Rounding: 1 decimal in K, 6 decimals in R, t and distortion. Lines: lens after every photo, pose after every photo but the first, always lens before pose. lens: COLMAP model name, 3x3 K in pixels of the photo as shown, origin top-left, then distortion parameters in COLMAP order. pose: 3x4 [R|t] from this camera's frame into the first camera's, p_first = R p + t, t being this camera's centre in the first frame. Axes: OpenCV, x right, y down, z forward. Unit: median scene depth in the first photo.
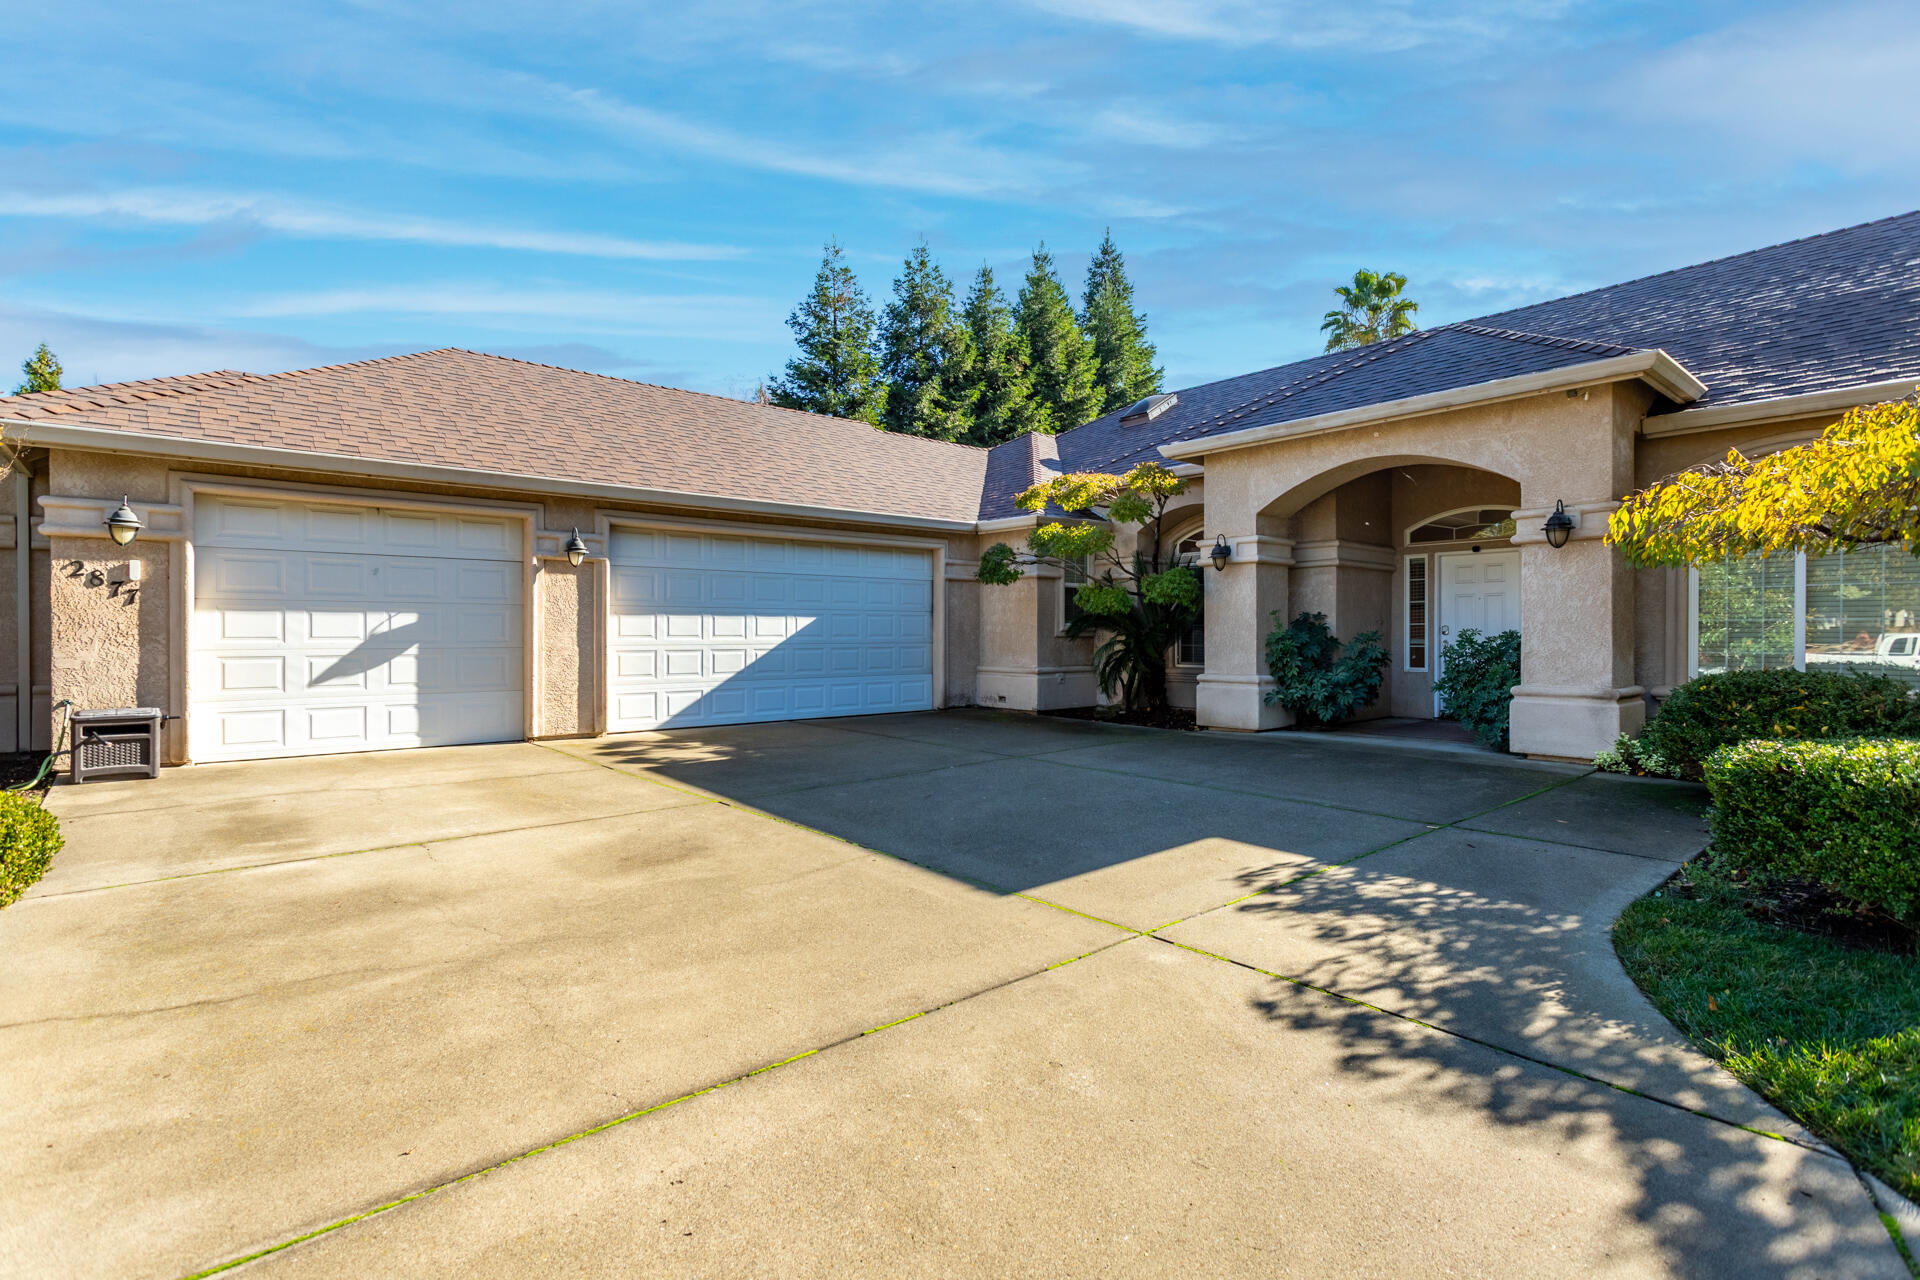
lens RADIAL K [[902.2, 0, 952.5], [0, 902.2, 635.6], [0, 0, 1]] dist [0.005288, -0.000440]
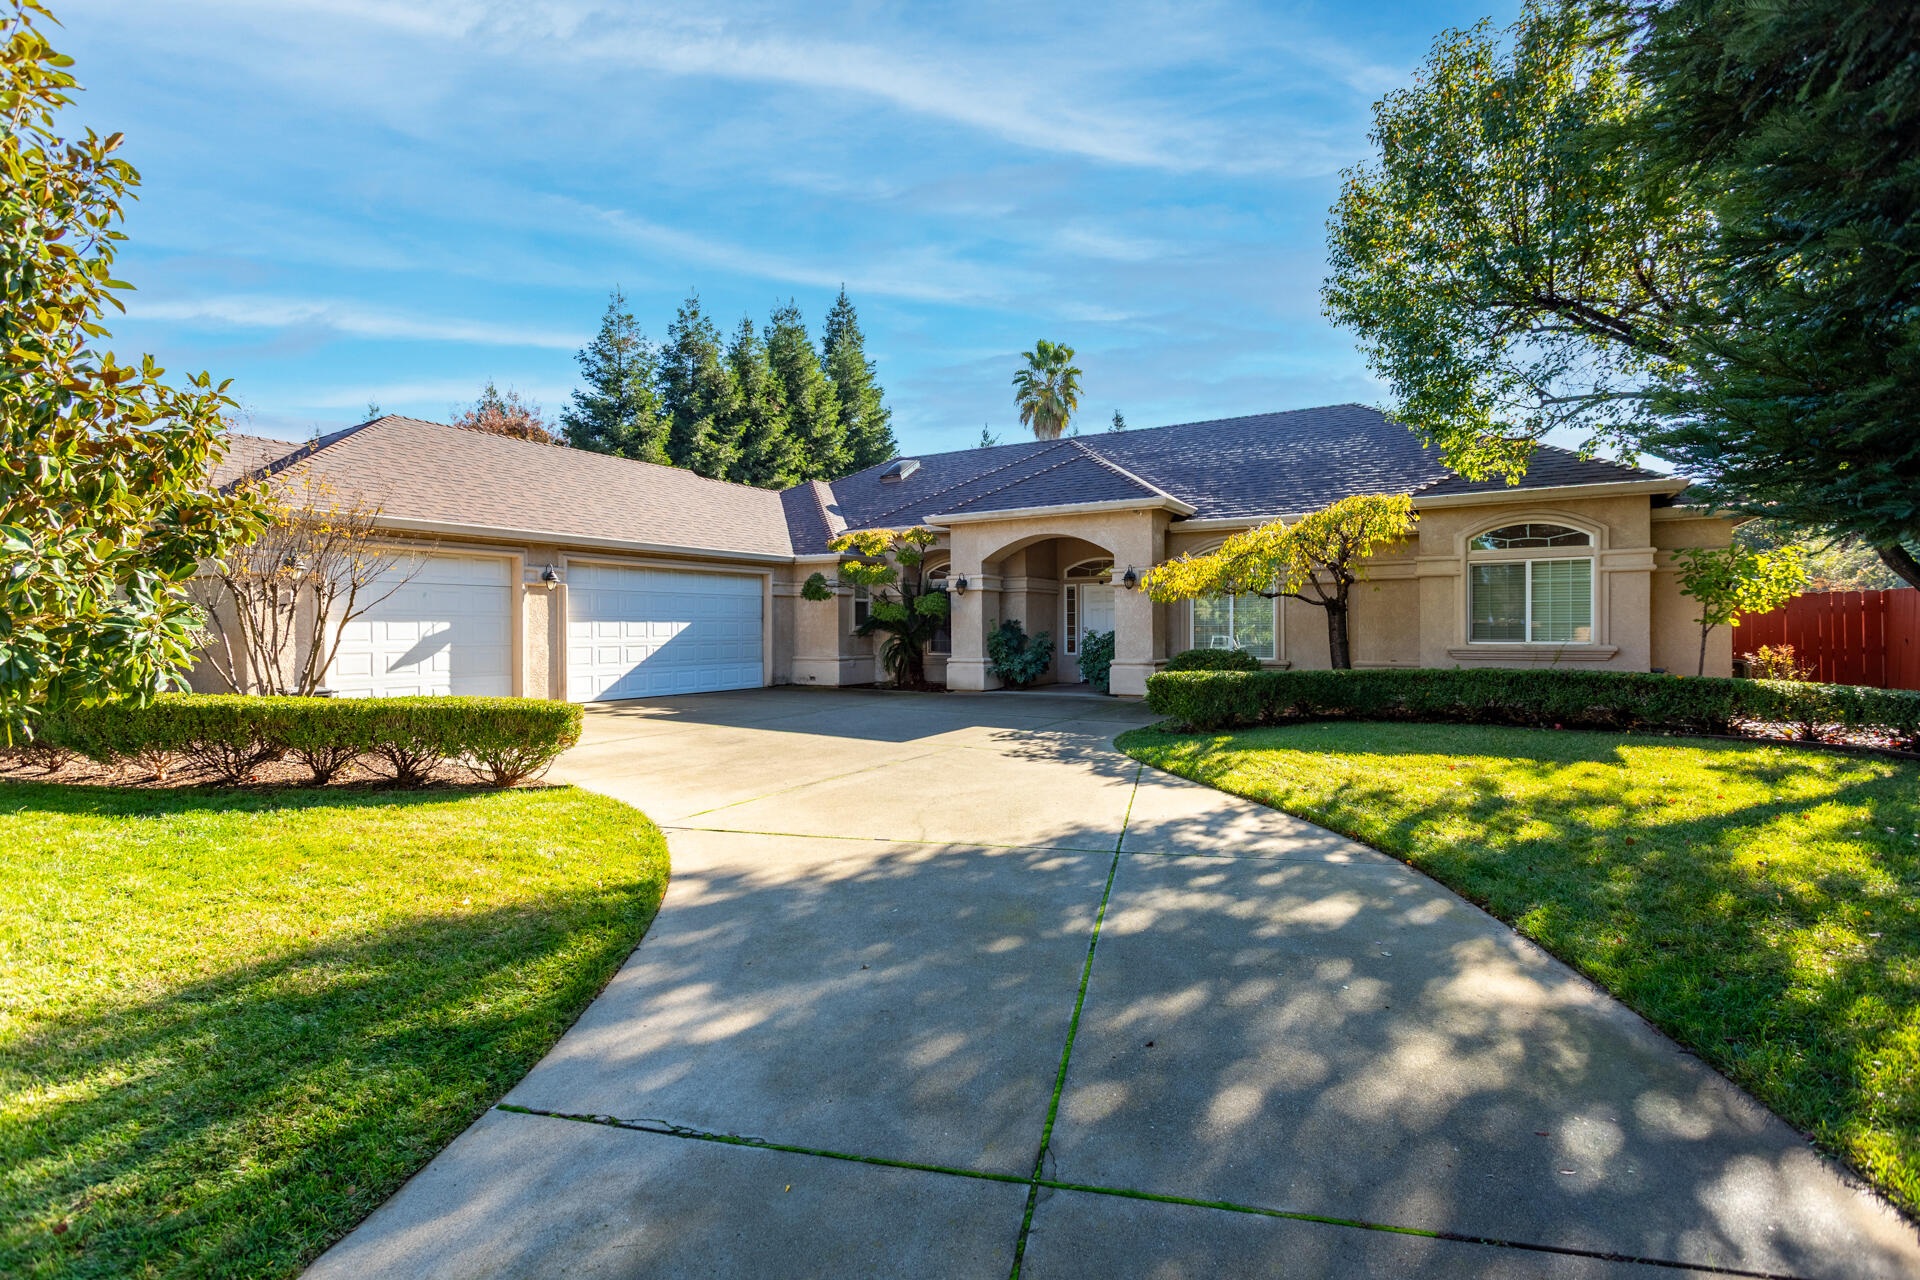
lens RADIAL K [[902.2, 0, 952.5], [0, 902.2, 635.6], [0, 0, 1]] dist [0.005288, -0.000440]
pose [[0.948867, -0.006795, 0.315604, -0.189068], [0.005686, 0.999974, 0.004435, -0.003879], [-0.315626, -0.002414, 0.948881, -0.442872]]
